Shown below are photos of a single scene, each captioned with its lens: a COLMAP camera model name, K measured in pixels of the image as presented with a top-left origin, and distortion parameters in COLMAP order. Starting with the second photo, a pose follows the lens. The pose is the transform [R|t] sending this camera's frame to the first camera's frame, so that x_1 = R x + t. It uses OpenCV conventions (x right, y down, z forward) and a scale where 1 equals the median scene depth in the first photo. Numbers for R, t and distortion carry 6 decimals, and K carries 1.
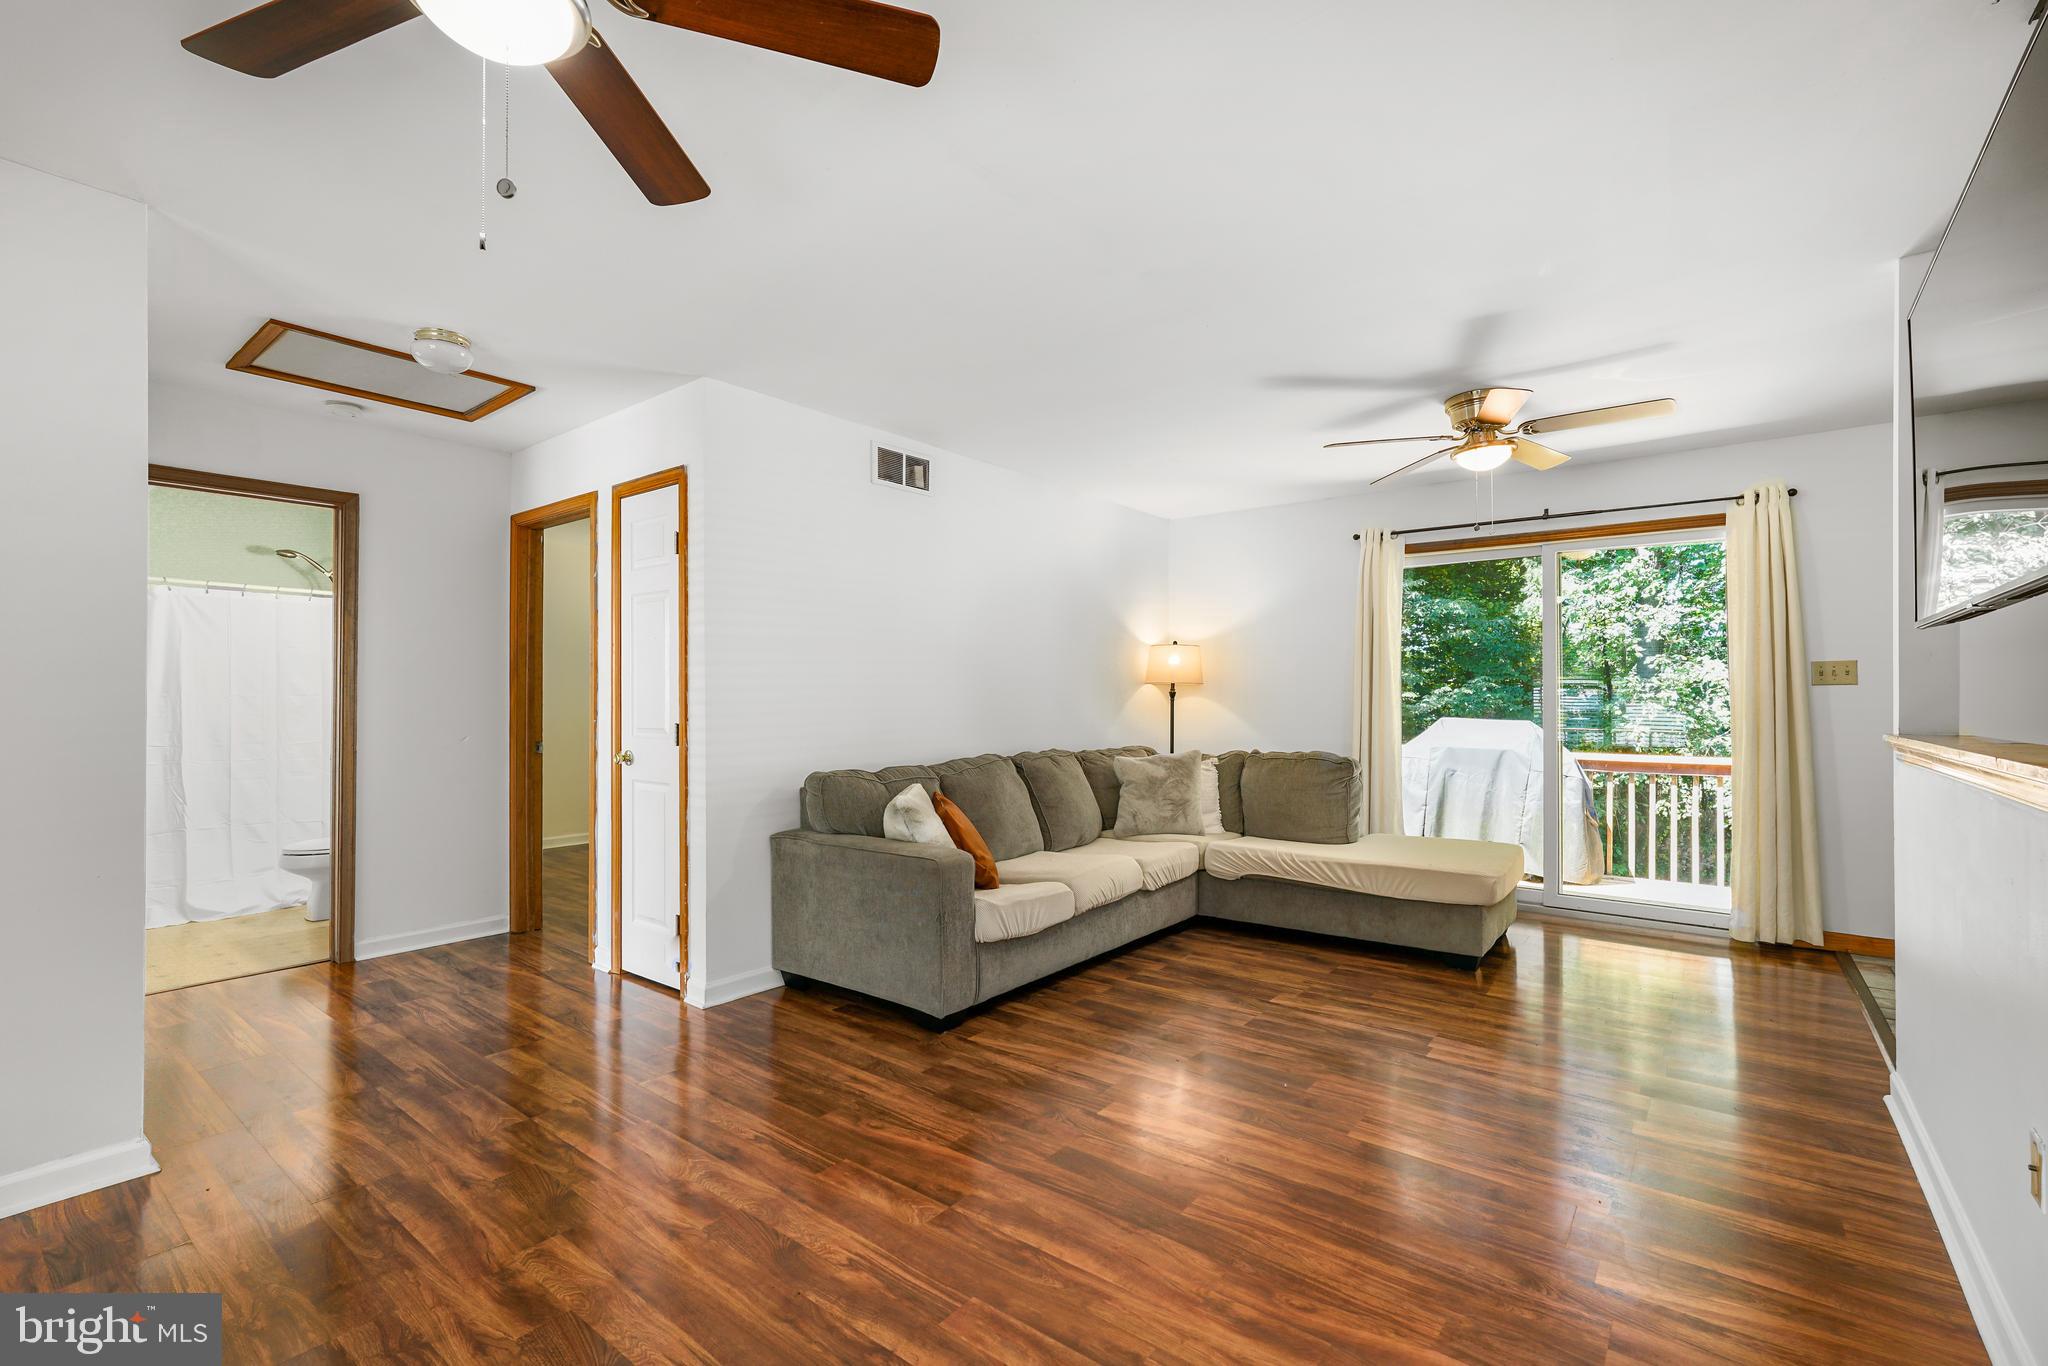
lens RADIAL K [[901.4, 0, 1022.4], [0, 901.4, 691.5], [0, 0, 1]] dist [-0.010104, 0.000593]
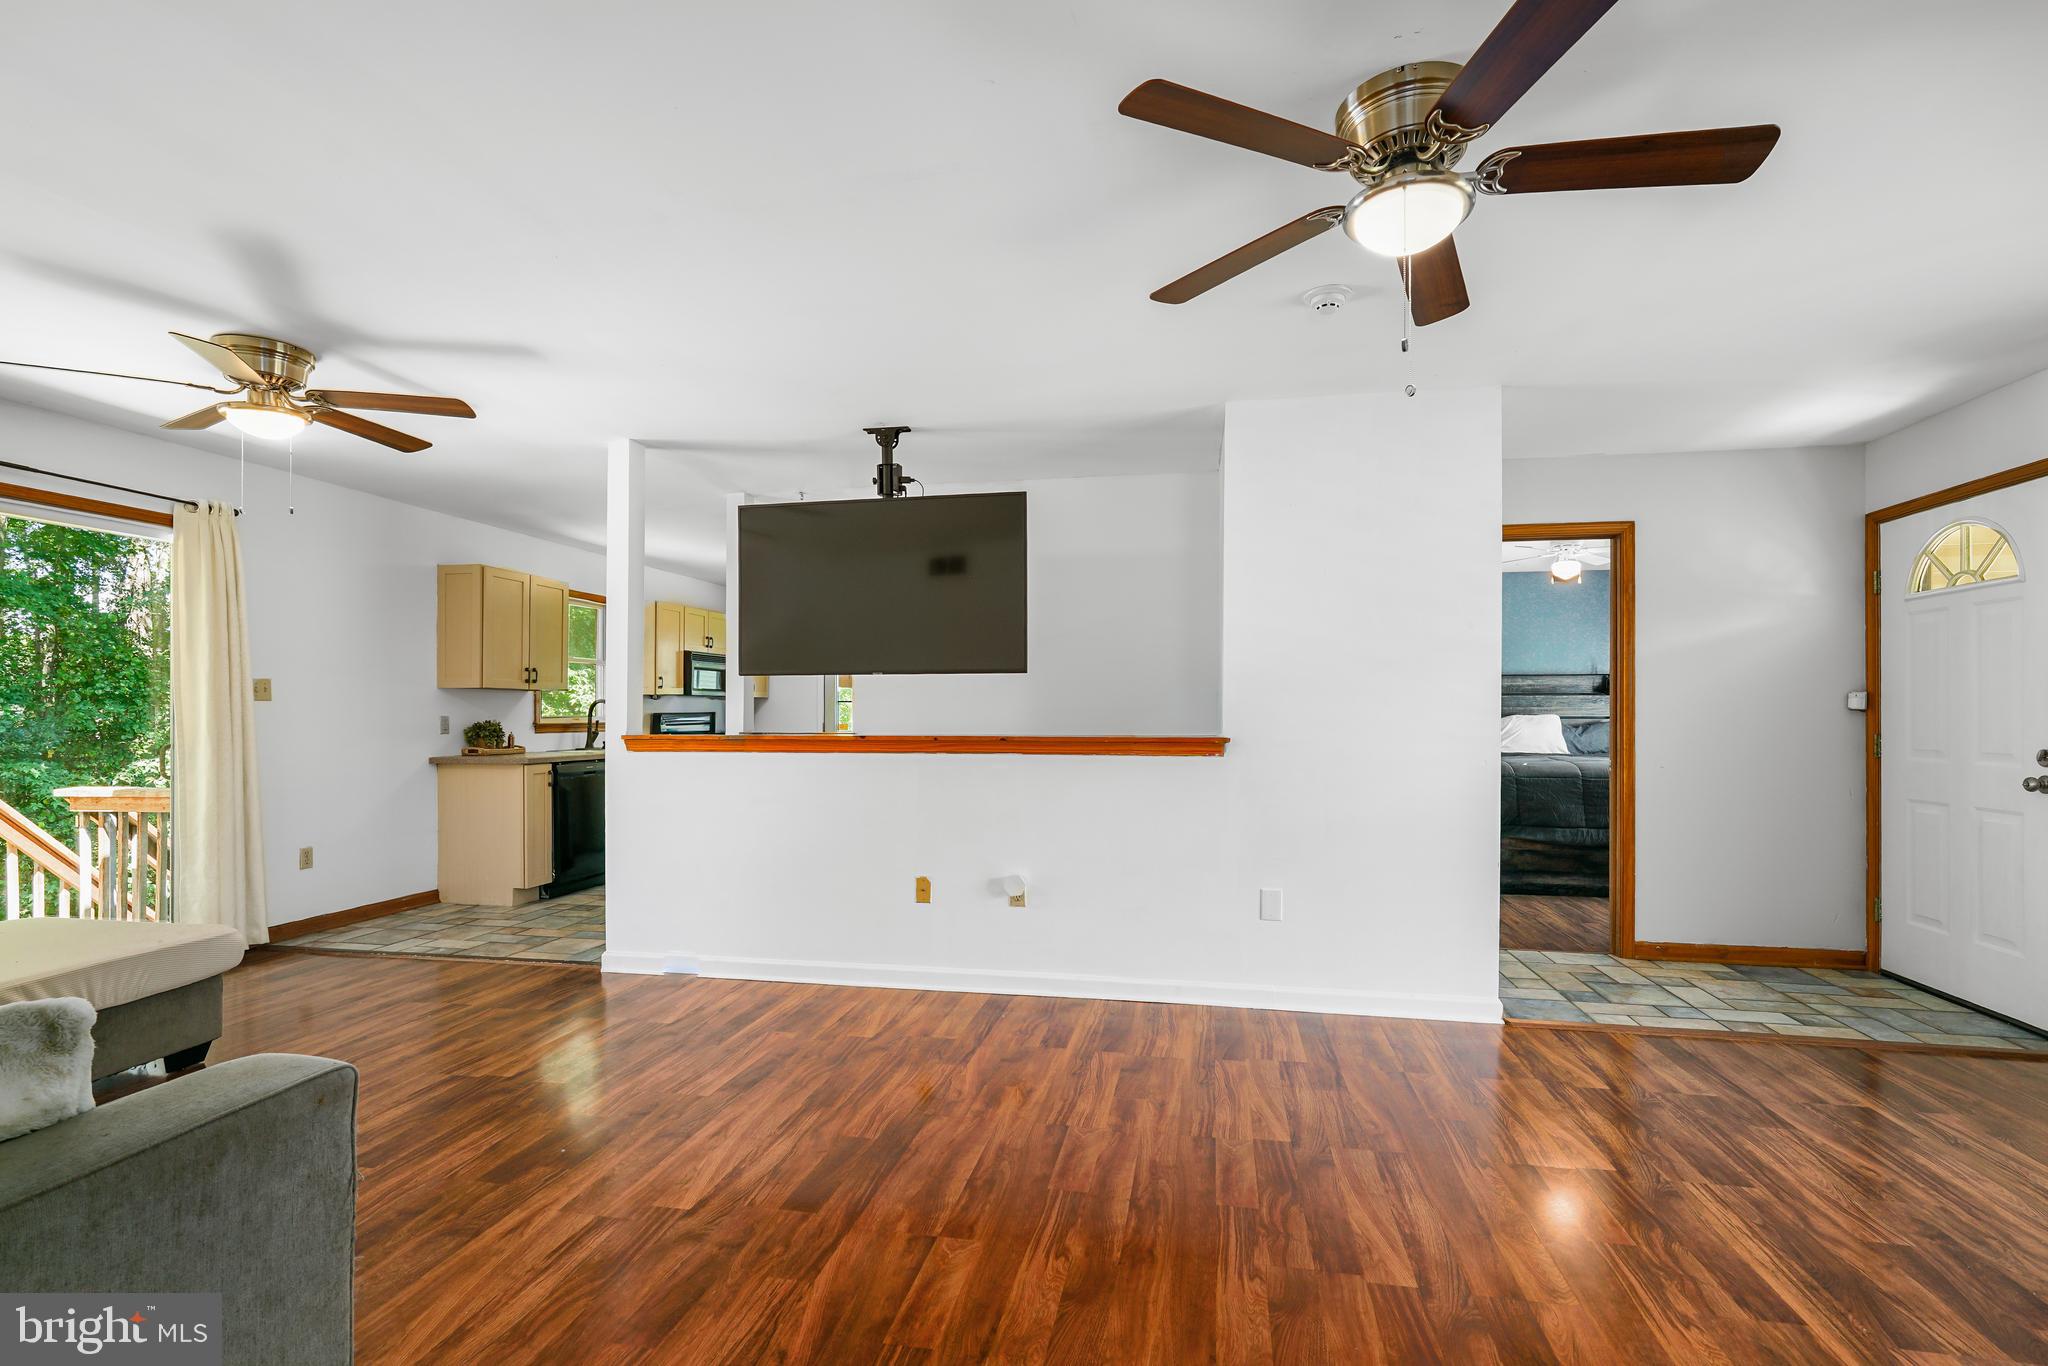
lens RADIAL K [[920.5, 0, 1027.4], [0, 920.5, 712.0], [0, 0, 1]] dist [-0.014514, 0.005556]
pose [[-0.448178, 0.000737, 0.893944, -0.587627], [-0.006520, 0.999970, -0.004093, 0.005852], [-0.893921, -0.007663, -0.448160, 0.791847]]
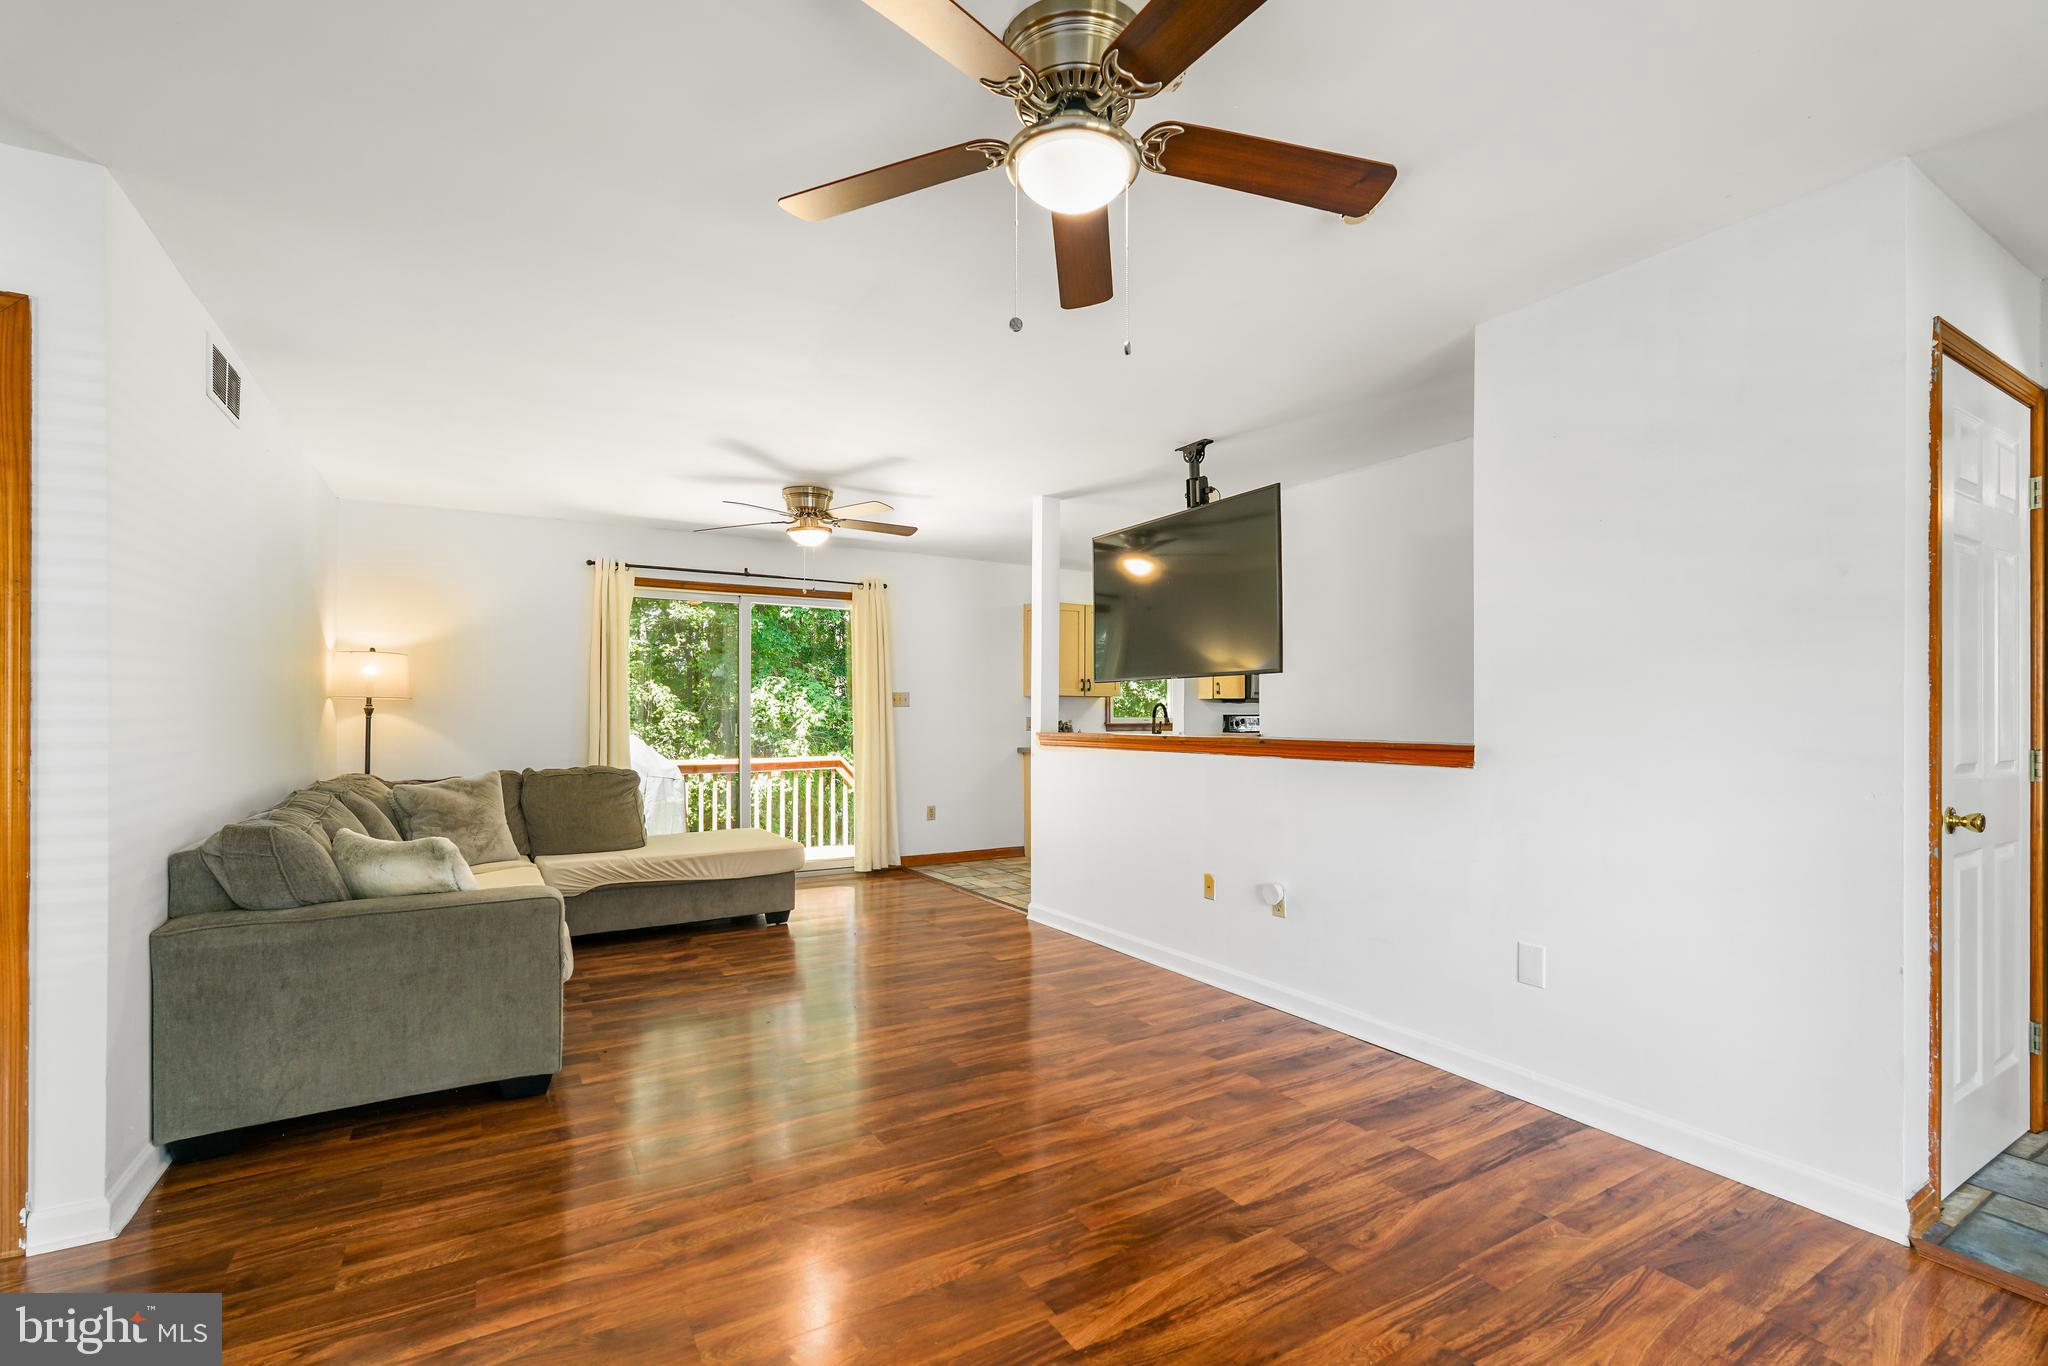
lens RADIAL K [[901.4, 0, 1028.0], [0, 901.4, 709.1], [0, 0, 1]] dist [-0.010607, 0.005462]
pose [[0.363139, 0.005640, 0.931718, -0.663139], [-0.006172, 0.999974, -0.003647, 0.001859], [-0.931715, -0.004426, 0.363164, 0.212590]]
